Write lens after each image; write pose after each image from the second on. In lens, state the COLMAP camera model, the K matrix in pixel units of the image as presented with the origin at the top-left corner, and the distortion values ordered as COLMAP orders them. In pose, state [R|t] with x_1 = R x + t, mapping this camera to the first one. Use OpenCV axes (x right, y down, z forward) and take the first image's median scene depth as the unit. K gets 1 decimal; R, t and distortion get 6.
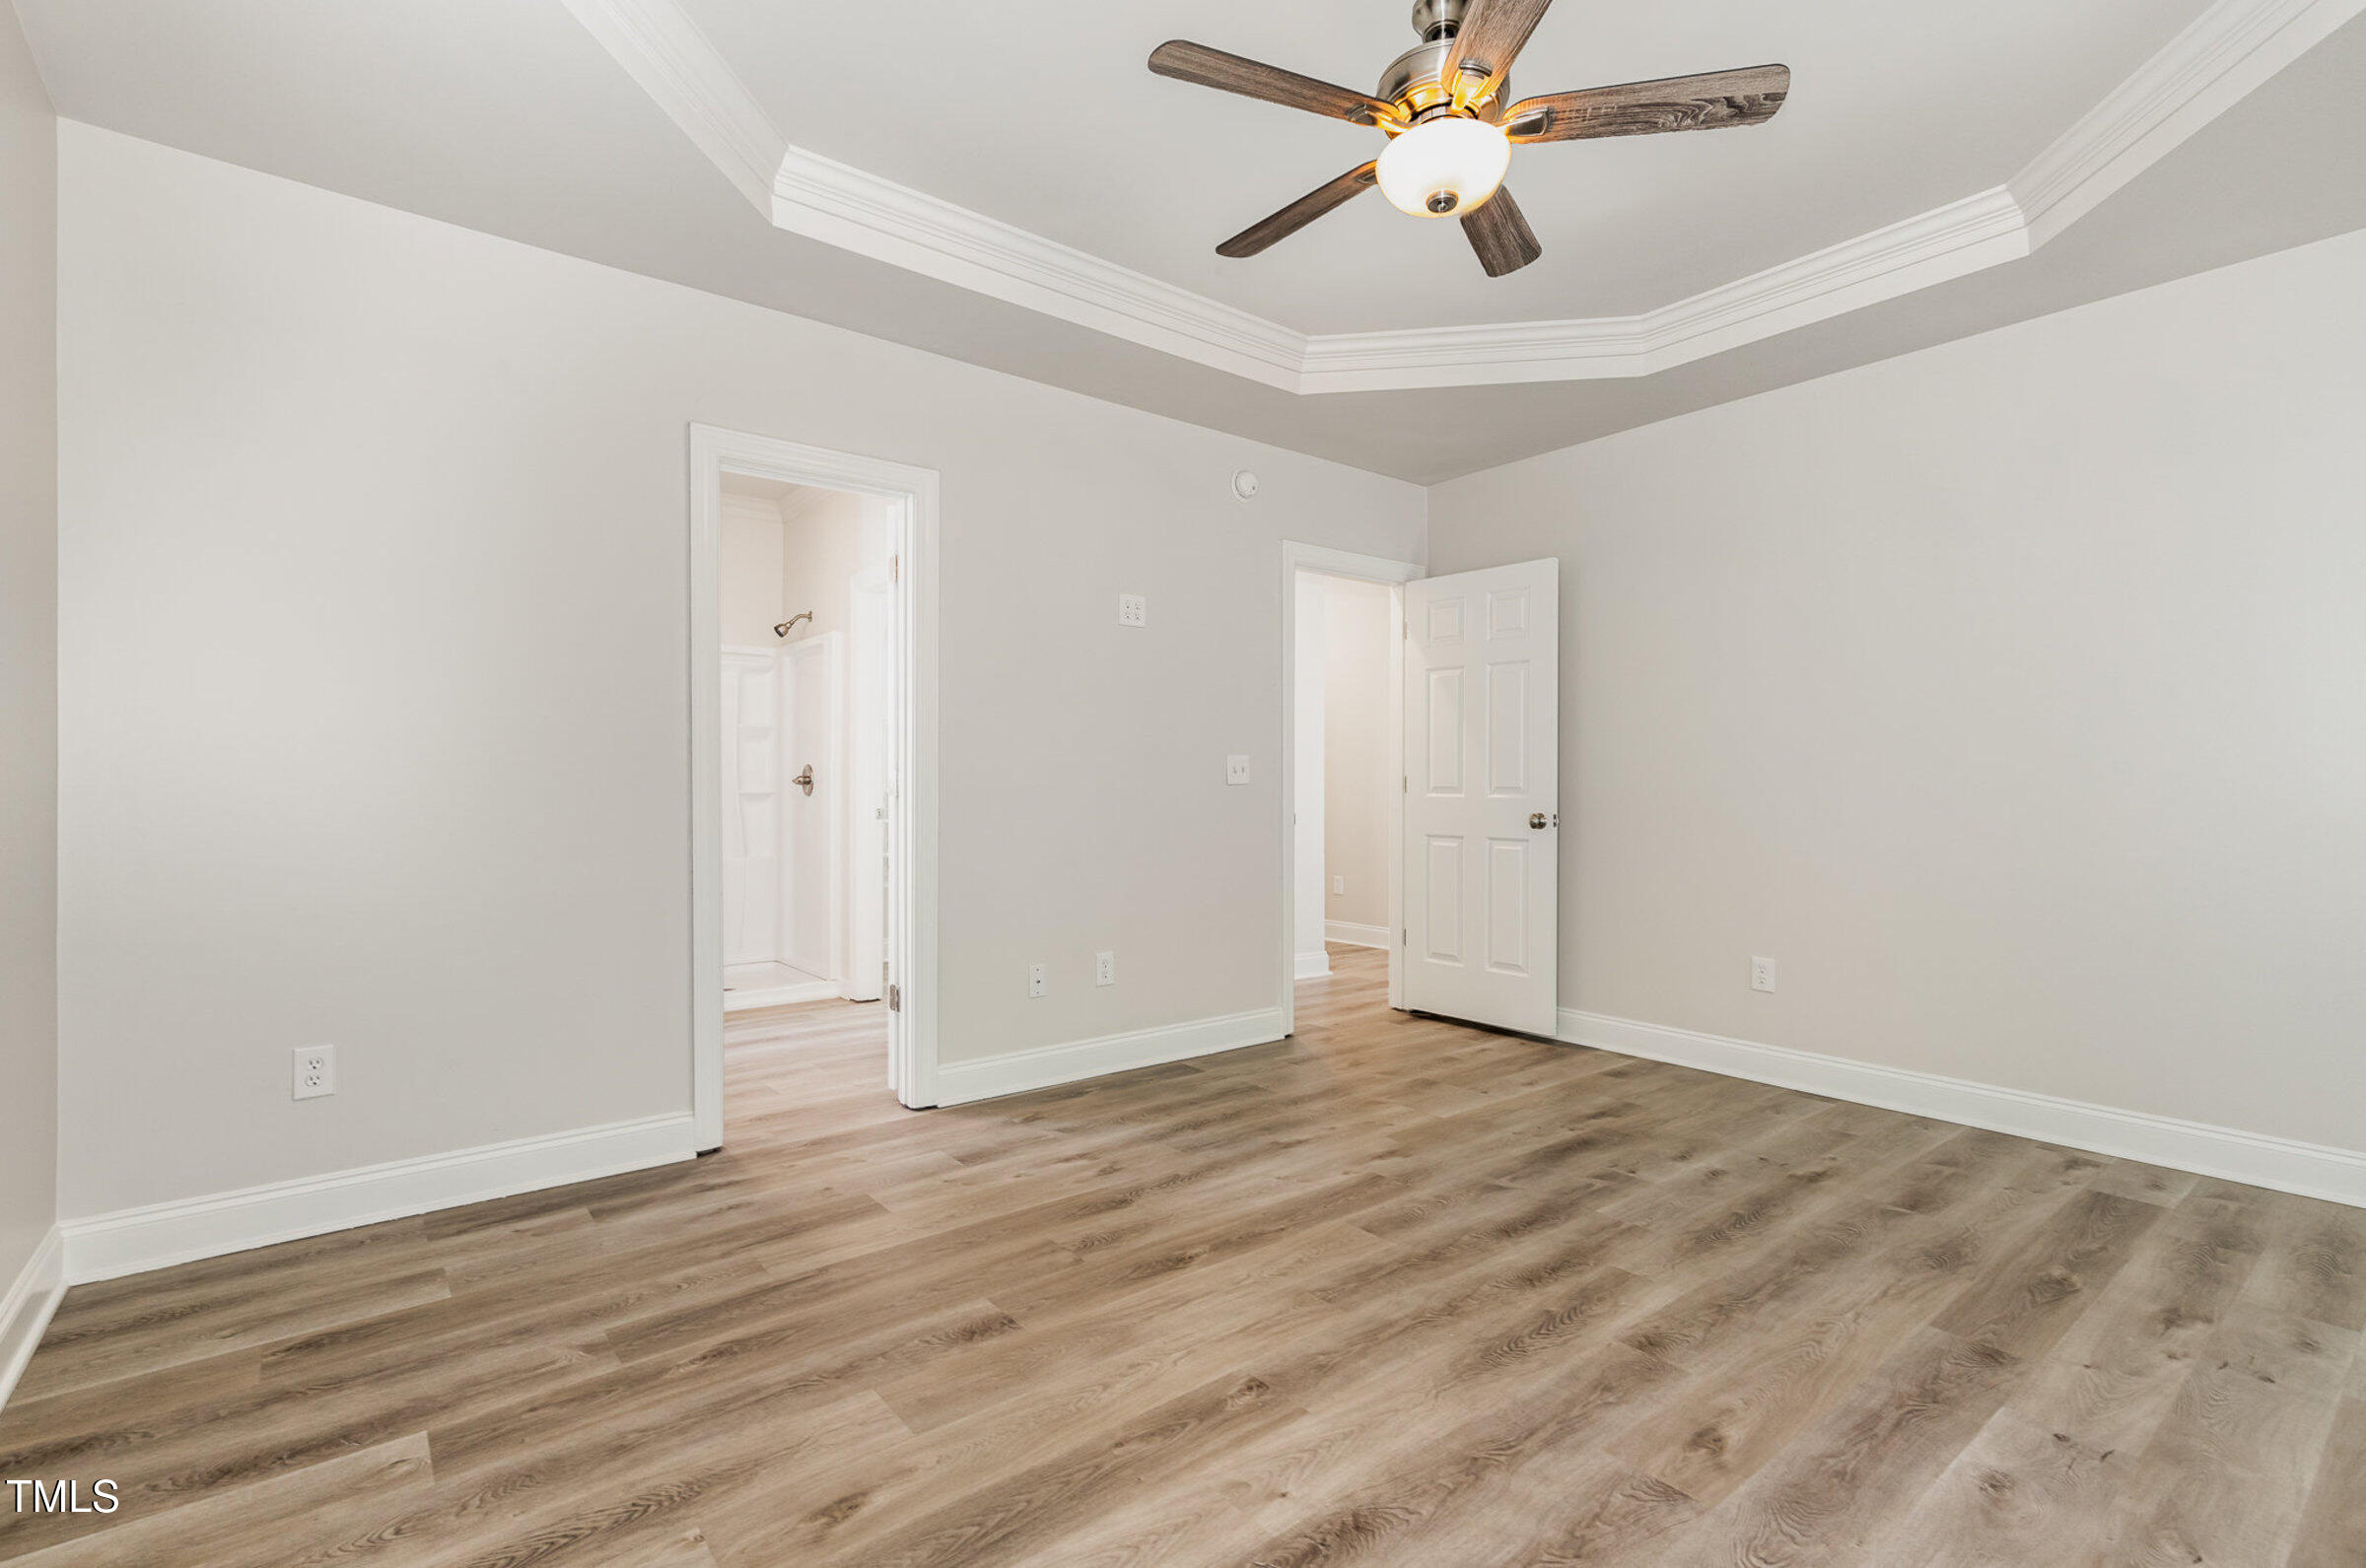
lens RADIAL K [[1074.3, 0, 1183.0], [0, 1074.3, 784.0], [0, 0, 1]] dist [0.010425, -0.000807]
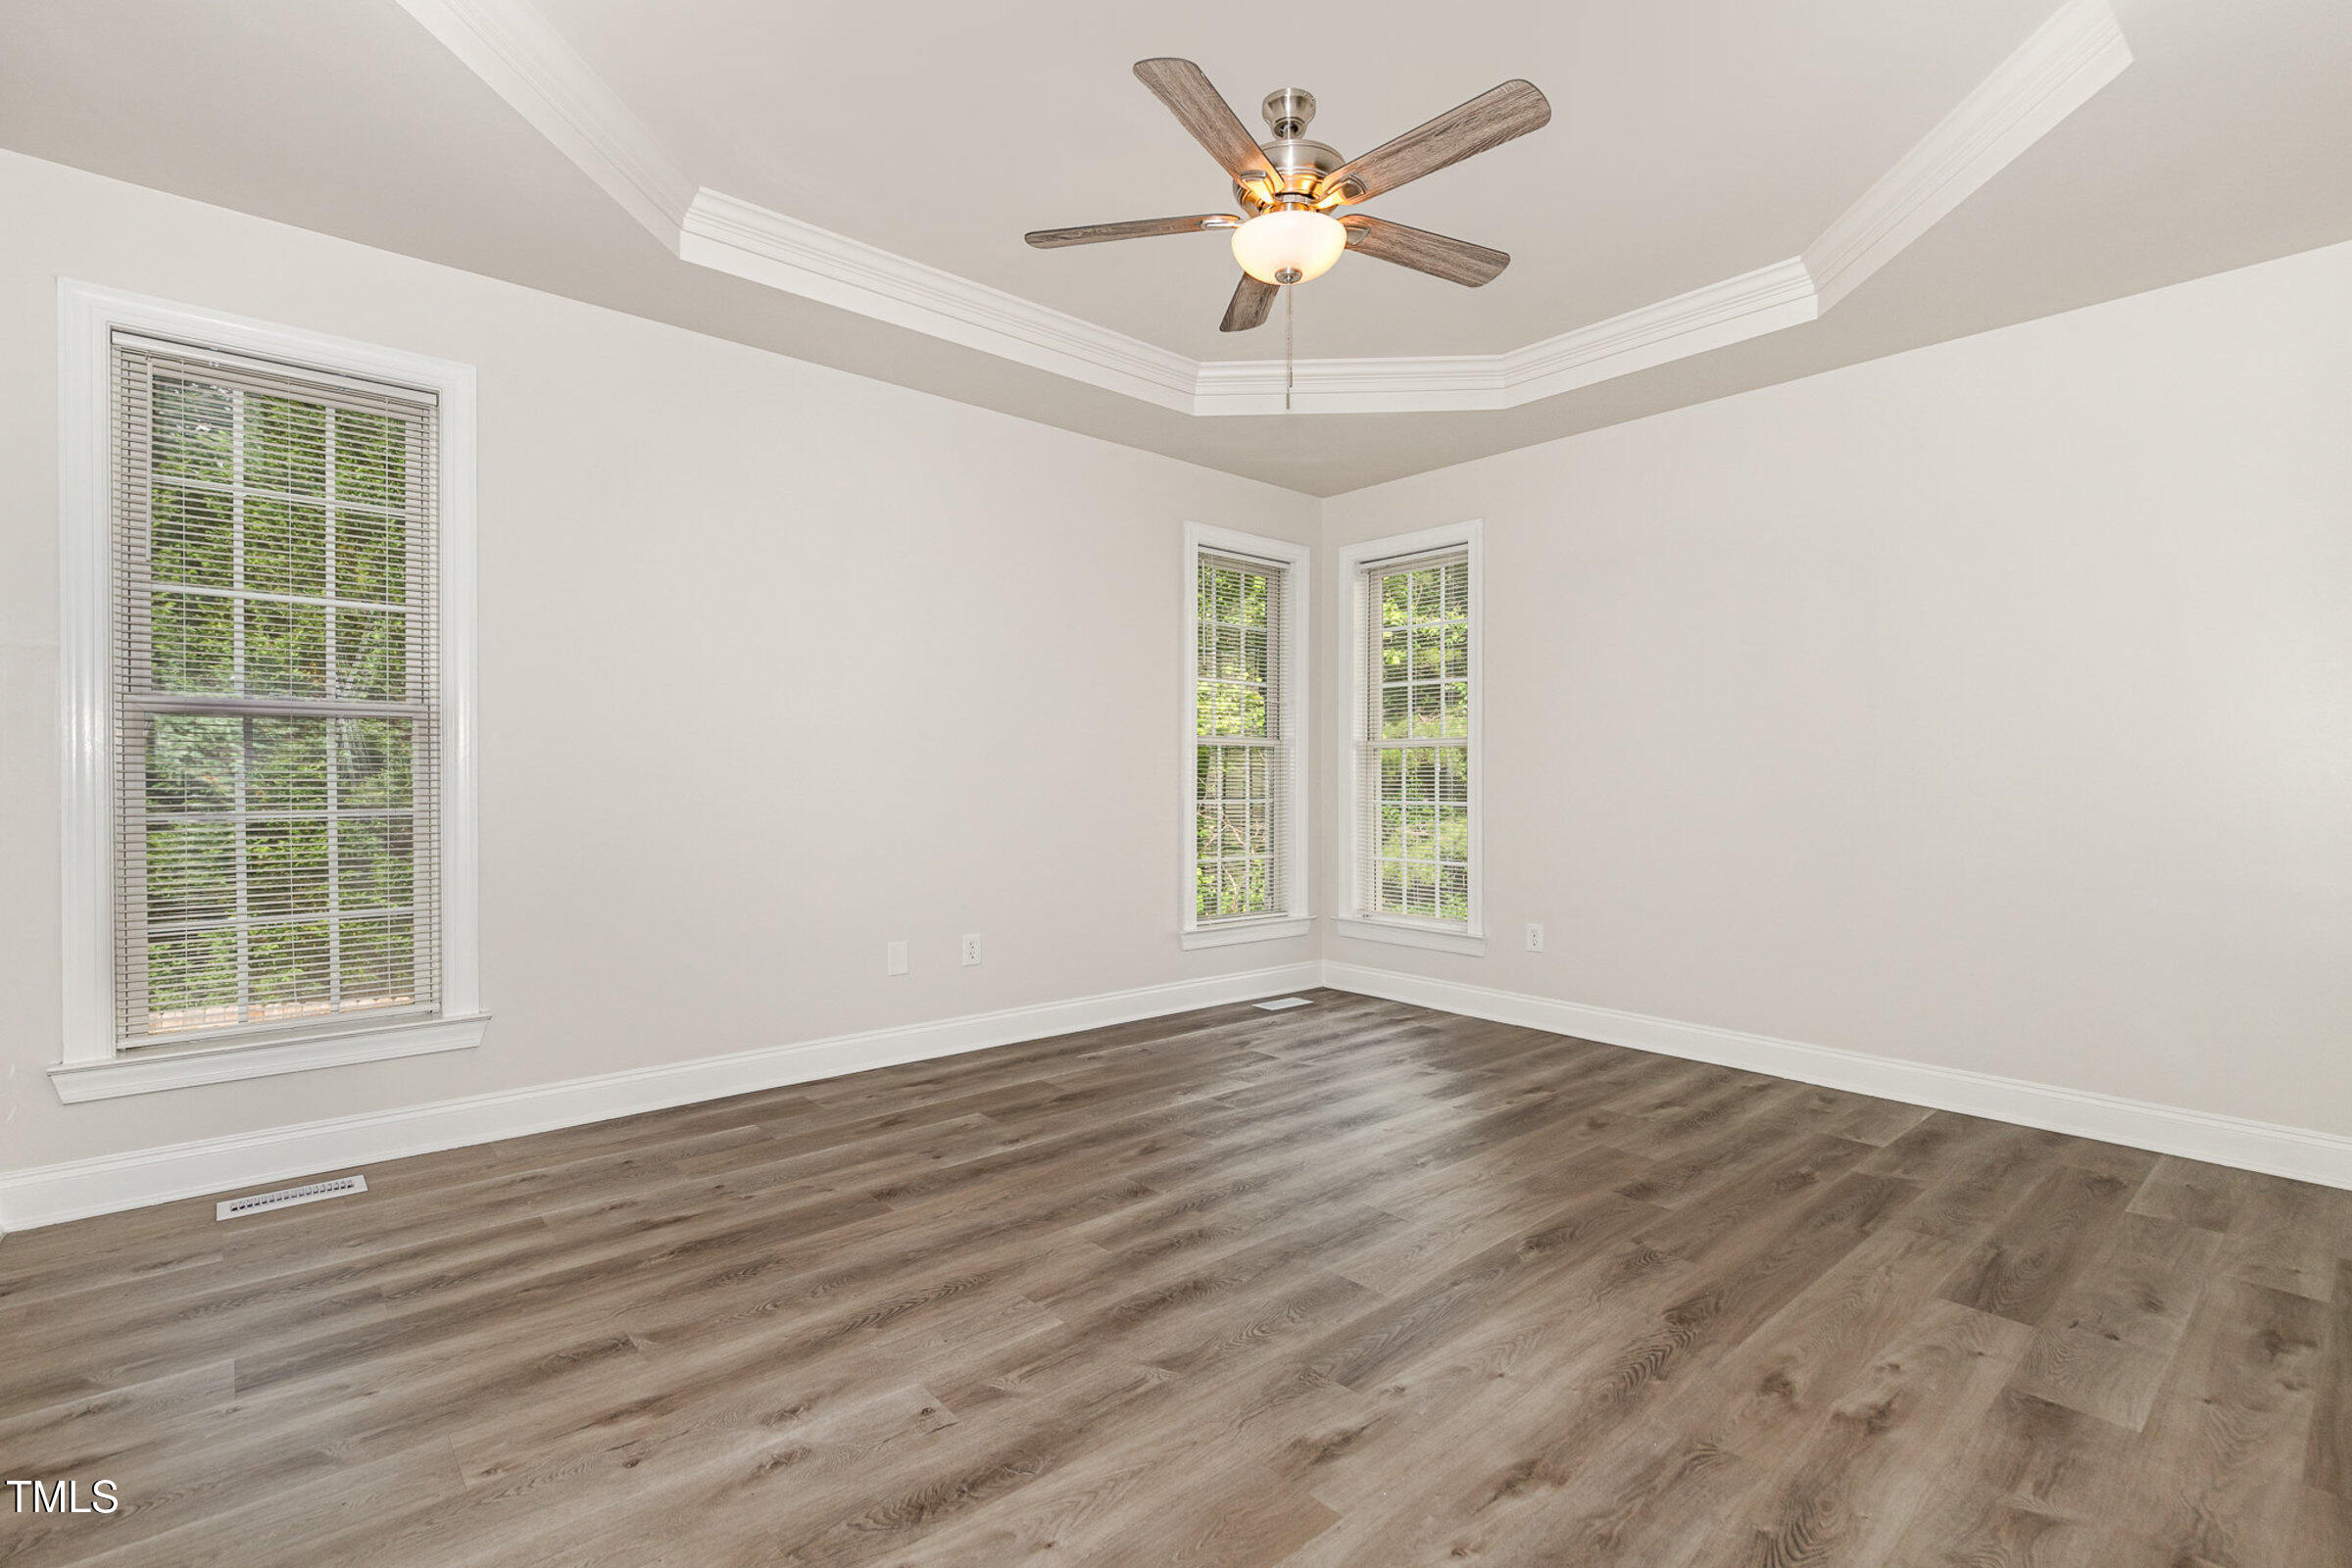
lens RADIAL K [[1068.1, 0, 1176.0], [0, 1068.1, 784.0], [0, 0, 1]] dist [0.010425, -0.000807]
pose [[-0.999076, -0.007020, -0.042413, 0.372174], [-0.007016, 0.999975, -0.000230, 0.015664], [0.042413, 0.000067, -0.999100, 1.939474]]
